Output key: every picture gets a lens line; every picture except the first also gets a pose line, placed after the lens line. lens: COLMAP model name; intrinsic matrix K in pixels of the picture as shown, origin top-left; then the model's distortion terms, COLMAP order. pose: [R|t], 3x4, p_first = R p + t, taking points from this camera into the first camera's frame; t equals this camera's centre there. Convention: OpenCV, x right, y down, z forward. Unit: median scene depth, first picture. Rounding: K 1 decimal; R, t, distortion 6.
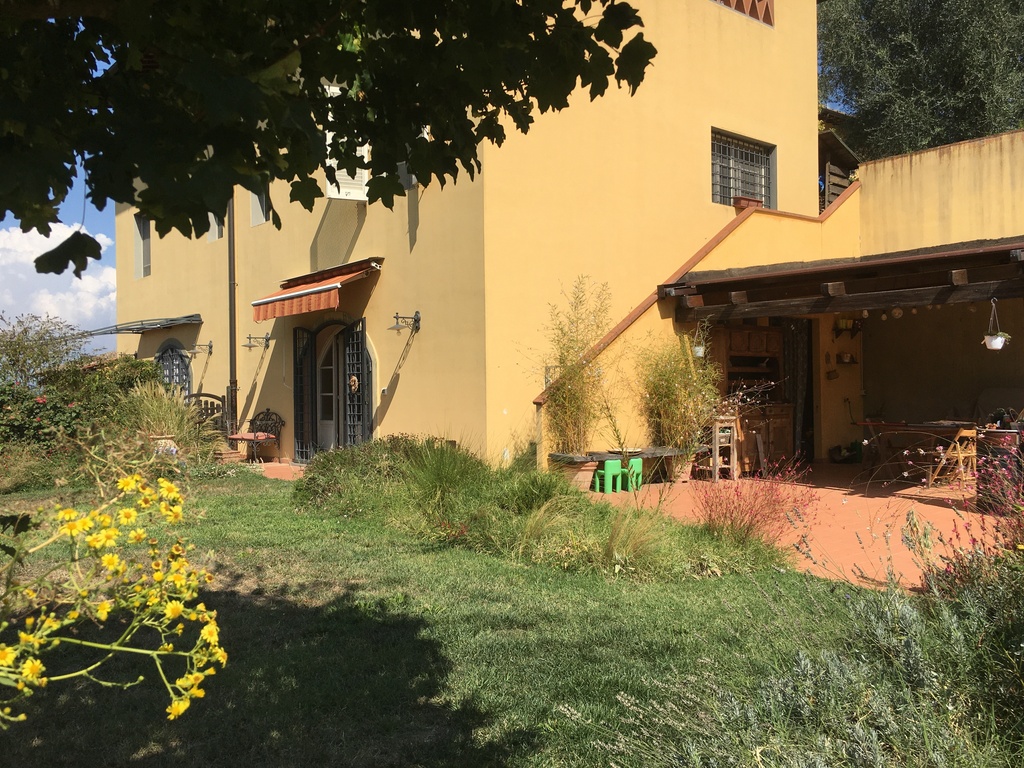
lens RADIAL K [[860.8, 0, 512.0], [0, 860.8, 384.0], [0, 0, 1]] dist [0.094797, -0.169879]
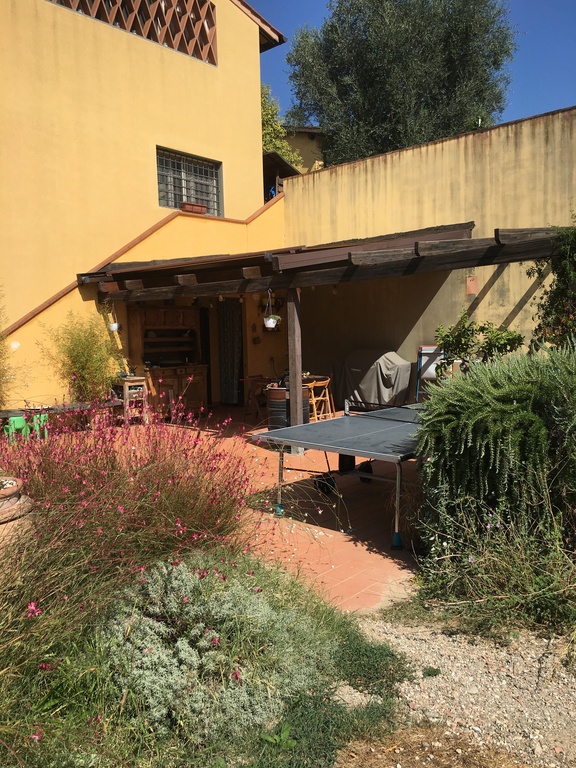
lens RADIAL K [[645.6, 0, 288.0], [0, 645.6, 384.0], [0, 0, 1]] dist [0.094797, -0.169879]
pose [[0.988068, -0.026526, 0.151714, 0.282199], [0.015488, 0.997176, 0.073481, -0.017378], [-0.153235, -0.070255, 0.985689, 0.008625]]
